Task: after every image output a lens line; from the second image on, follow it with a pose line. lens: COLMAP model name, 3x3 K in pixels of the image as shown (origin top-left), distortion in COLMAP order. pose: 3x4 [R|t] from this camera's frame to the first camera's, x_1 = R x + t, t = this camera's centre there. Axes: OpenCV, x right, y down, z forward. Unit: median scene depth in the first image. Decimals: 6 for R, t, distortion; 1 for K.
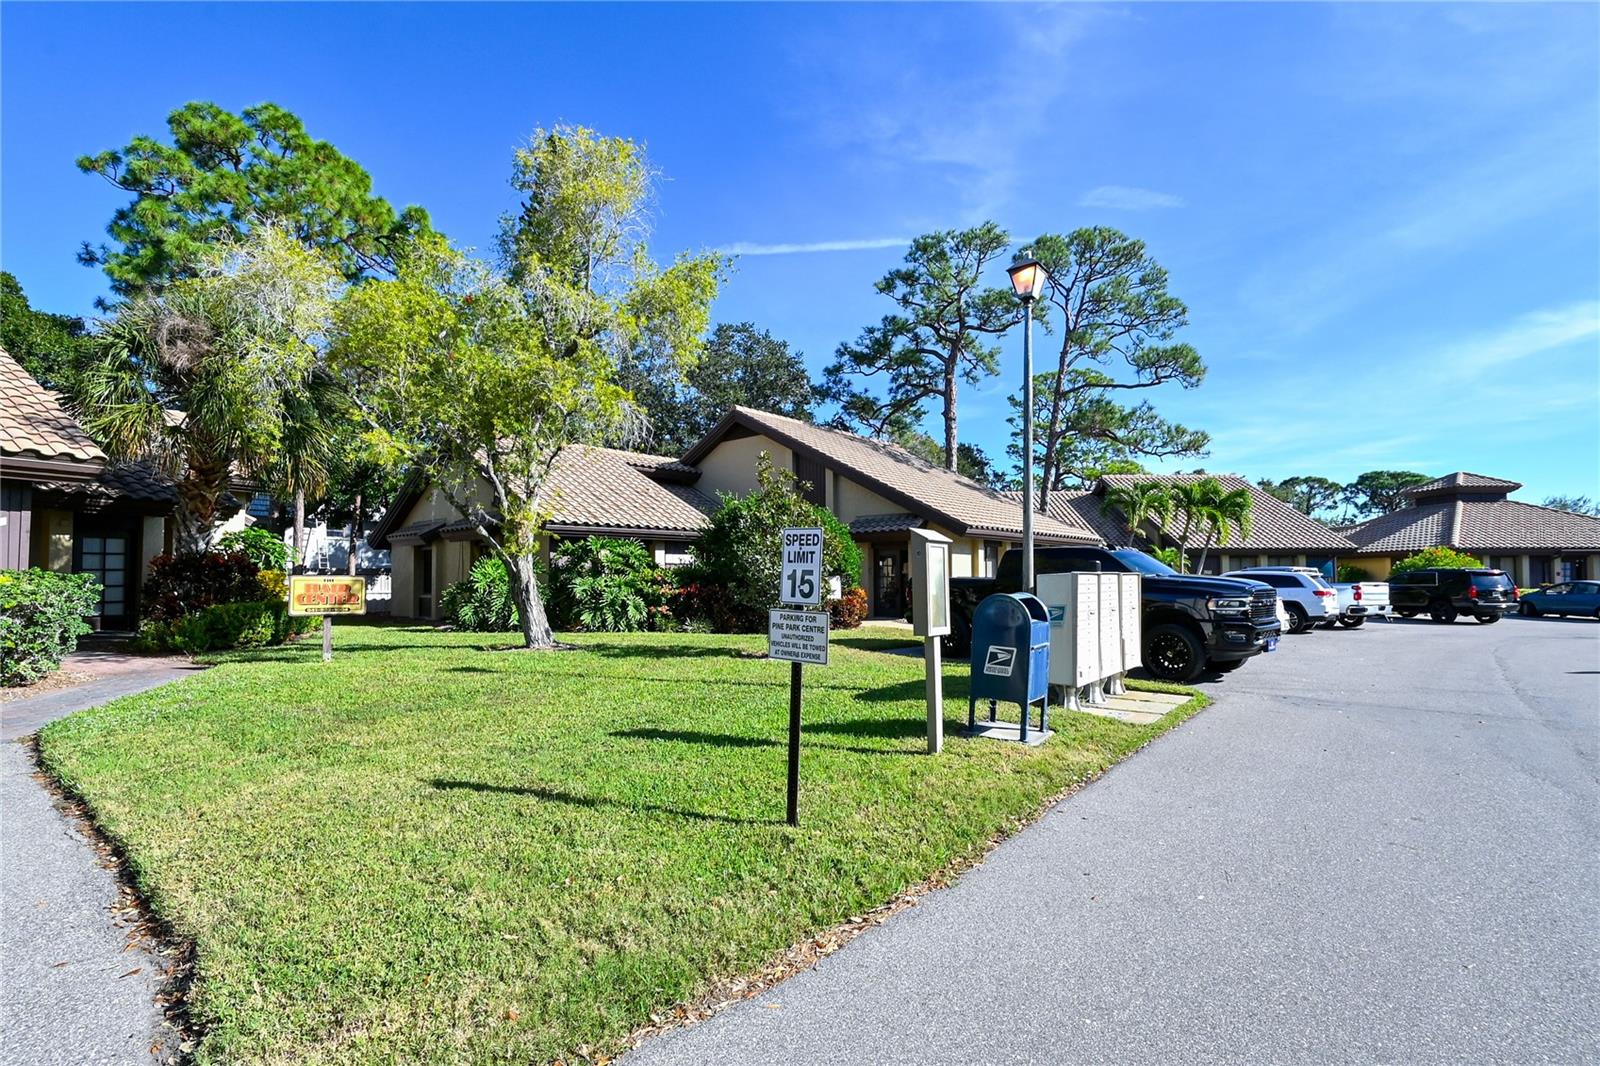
lens RADIAL K [[711.9, 0, 816.2], [0, 711.9, 558.8], [0, 0, 1]] dist [0.000596, -0.000423]
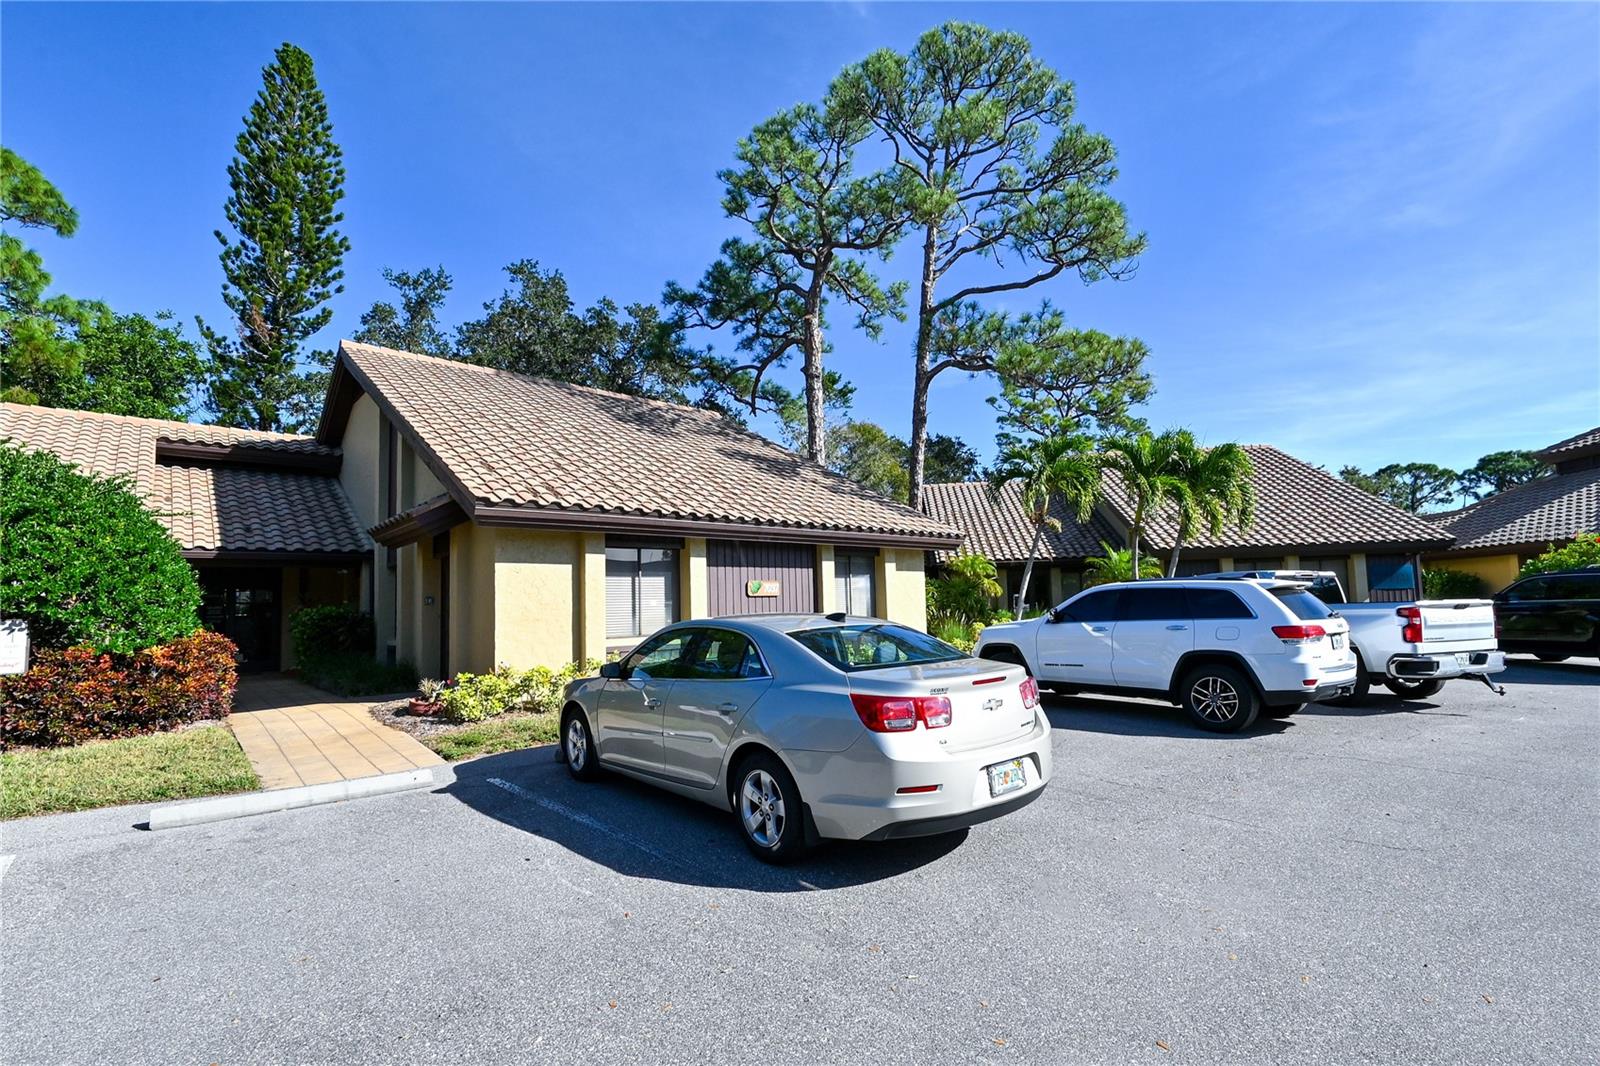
lens RADIAL K [[711.9, 0, 816.2], [0, 711.9, 558.8], [0, 0, 1]] dist [0.000596, -0.000423]
pose [[0.993430, -0.029392, -0.110601, 0.253887], [0.025690, 0.999066, -0.034748, 0.007542], [0.111519, 0.031678, 0.993257, 0.298680]]
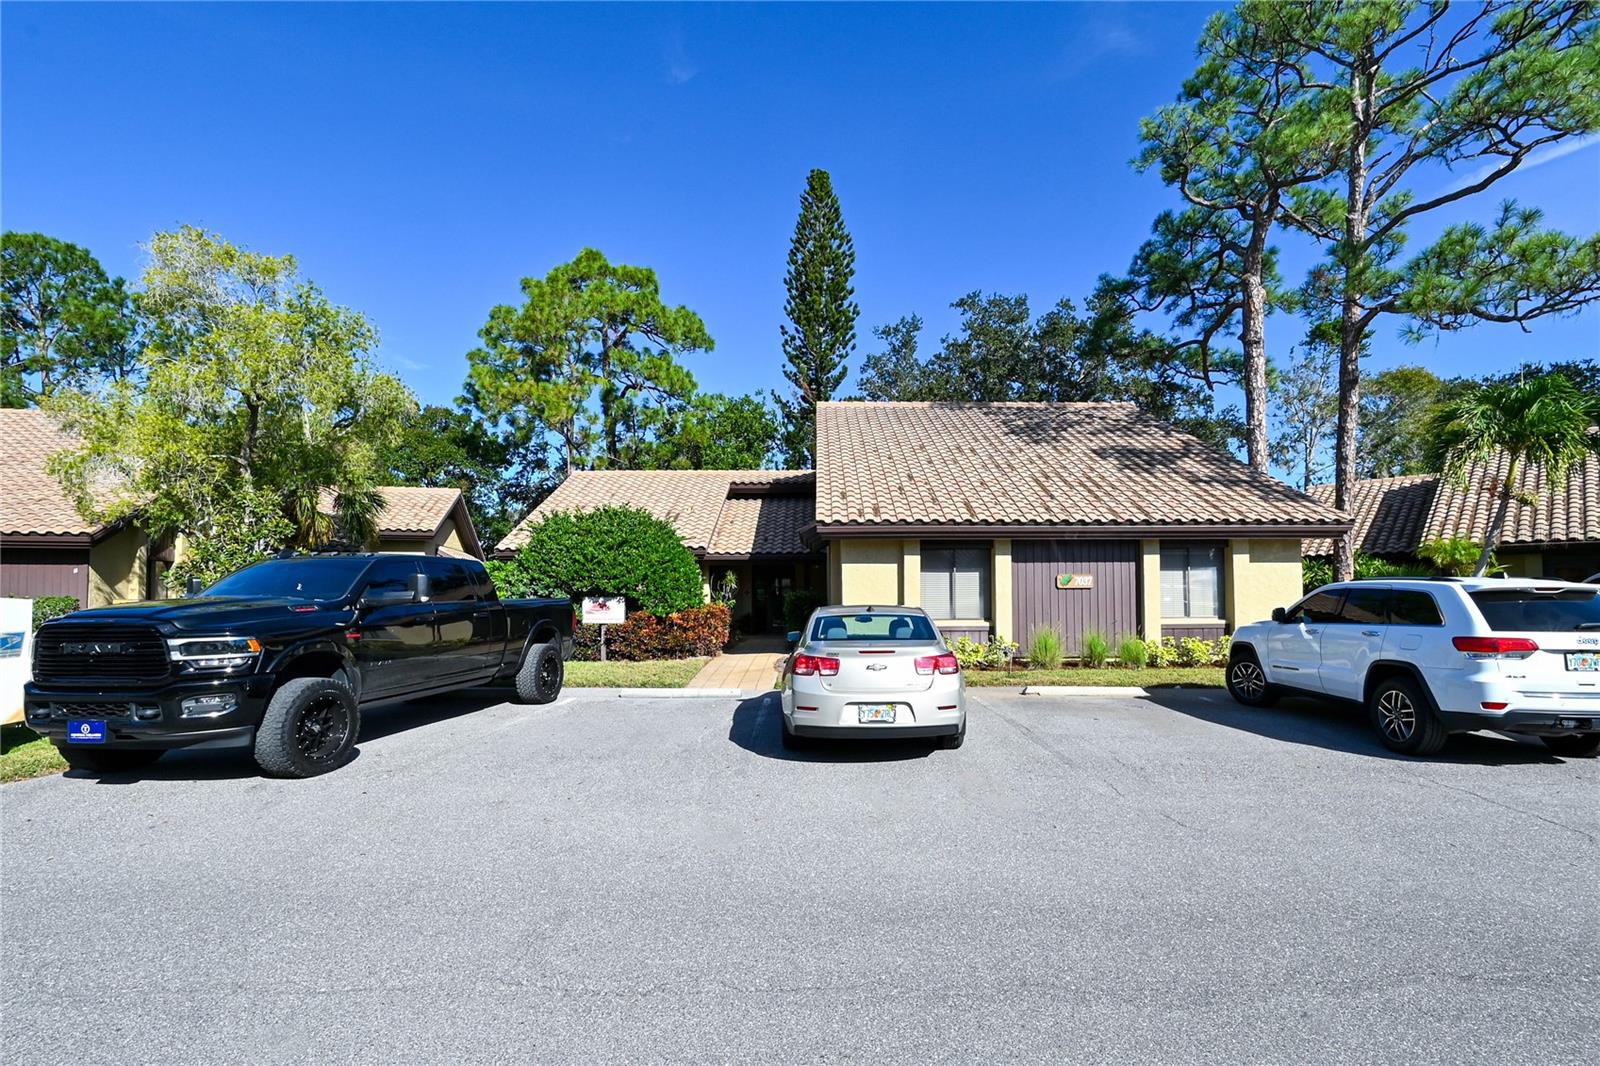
lens RADIAL K [[719.3, 0, 850.4], [0, 719.3, 584.1], [0, 0, 1]] dist [-0.002760, -0.000535]
pose [[0.686441, -0.012695, -0.727074, 0.388855], [0.023903, 0.999701, 0.005112, 0.005769], [0.726792, -0.020888, 0.686540, 0.288523]]
